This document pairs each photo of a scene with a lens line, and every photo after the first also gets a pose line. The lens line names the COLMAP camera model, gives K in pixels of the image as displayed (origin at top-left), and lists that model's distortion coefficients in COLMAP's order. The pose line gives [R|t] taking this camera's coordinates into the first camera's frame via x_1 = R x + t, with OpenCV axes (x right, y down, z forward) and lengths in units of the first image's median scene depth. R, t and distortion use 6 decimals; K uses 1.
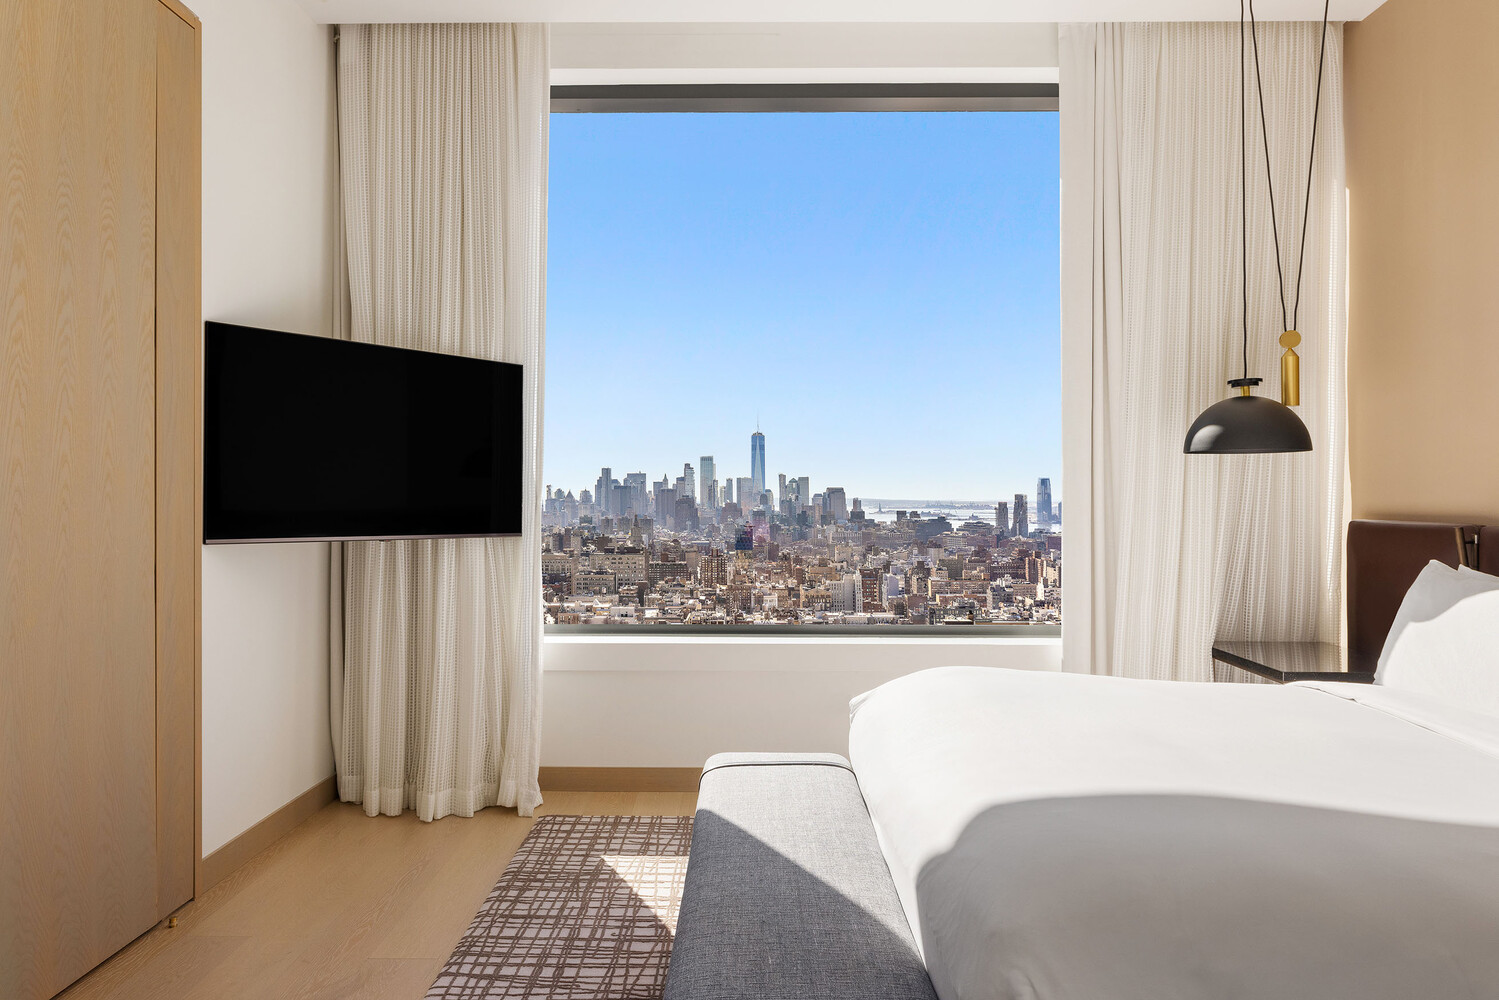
lens RADIAL K [[929.6, 0, 749.5], [0, 929.6, 500.0], [0, 0, 1]] dist [-0.005257, 0.000826]
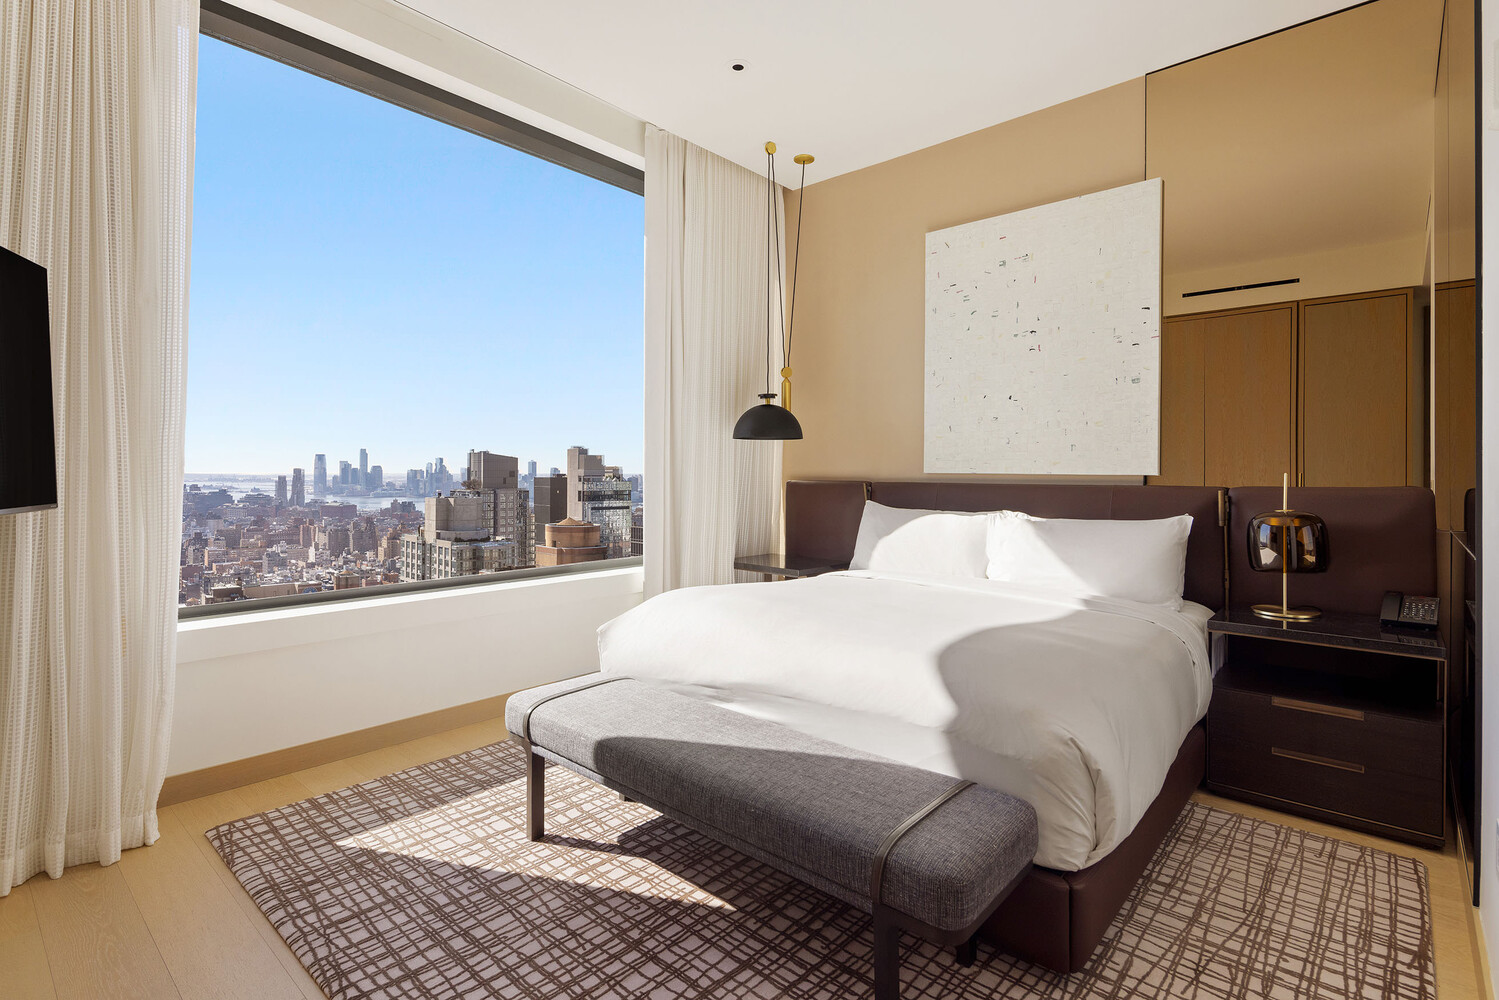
lens RADIAL K [[721.7, 0, 751.0], [0, 721.7, 442.5], [0, 0, 1]] dist [-0.001382, -0.000381]
pose [[0.651963, 0.036482, 0.757373, -0.418034], [-0.002638, 0.998945, -0.045848, 0.013093], [-0.758247, 0.027894, 0.651371, 0.179895]]
